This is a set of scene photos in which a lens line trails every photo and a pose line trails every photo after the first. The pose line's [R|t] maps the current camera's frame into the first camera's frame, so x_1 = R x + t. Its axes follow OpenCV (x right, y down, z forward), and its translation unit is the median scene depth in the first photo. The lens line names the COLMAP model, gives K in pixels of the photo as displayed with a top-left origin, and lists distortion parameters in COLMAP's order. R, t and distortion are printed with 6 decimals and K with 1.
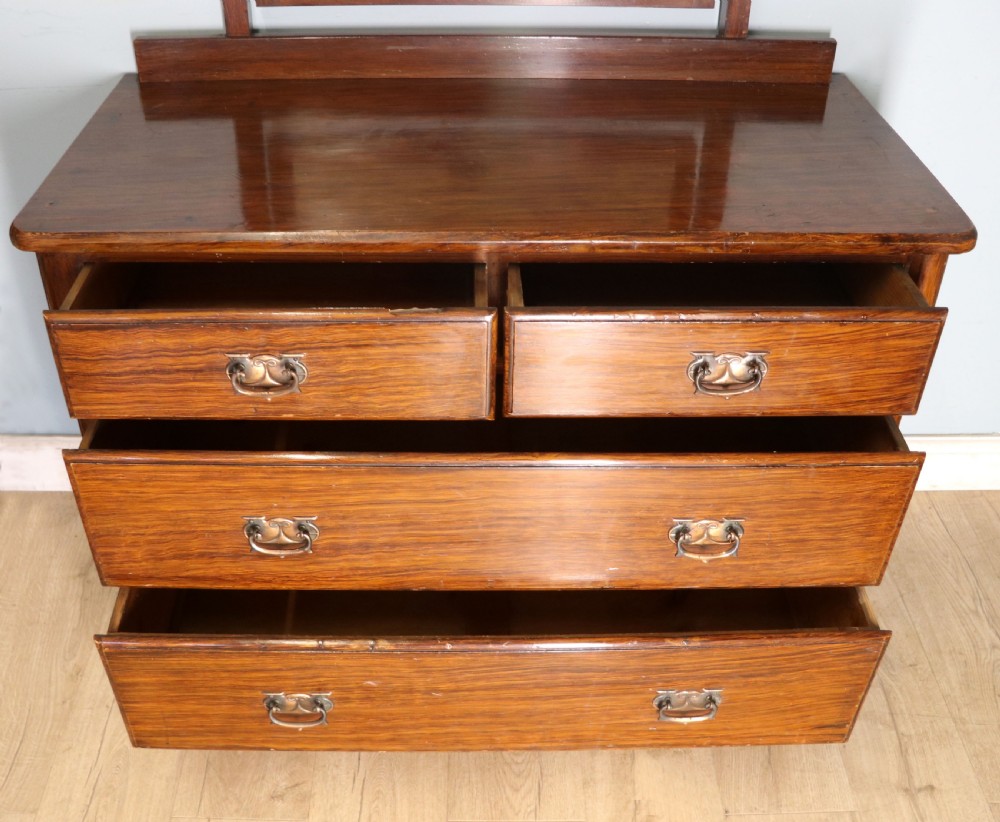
lens RADIAL K [[1082.8, 0, 505.1], [0, 1082.8, 423.9], [0, 0, 1]] dist [-0.097660, 0.000000]
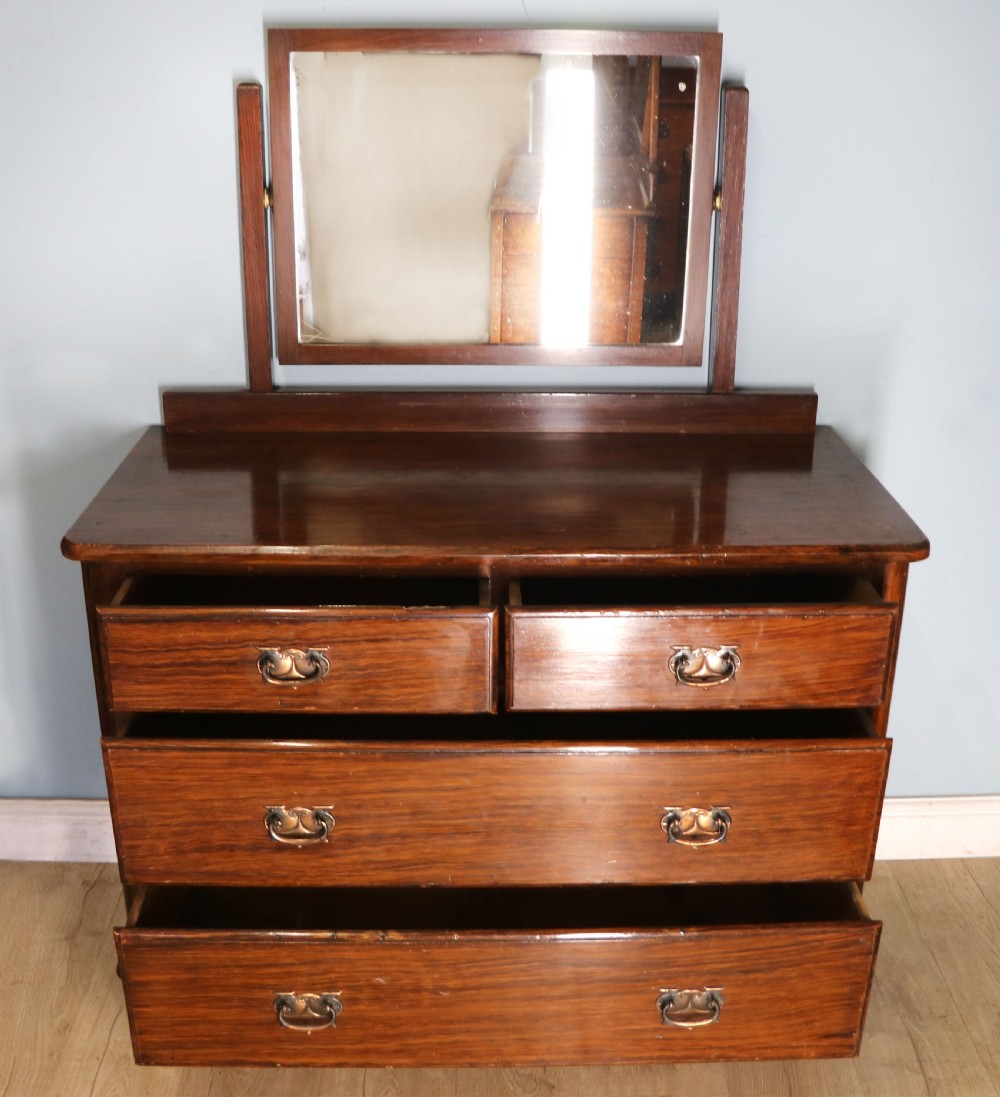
lens RADIAL K [[1228.0, 0, 535.7], [0, 1228.0, 533.9], [0, 0, 1]] dist [-0.070330, 0.000000]
pose [[0.999610, -0.011532, 0.025414, -0.000482], [0.017575, 0.967505, -0.252242, 0.132750], [-0.021680, 0.252590, 0.967330, -0.247811]]
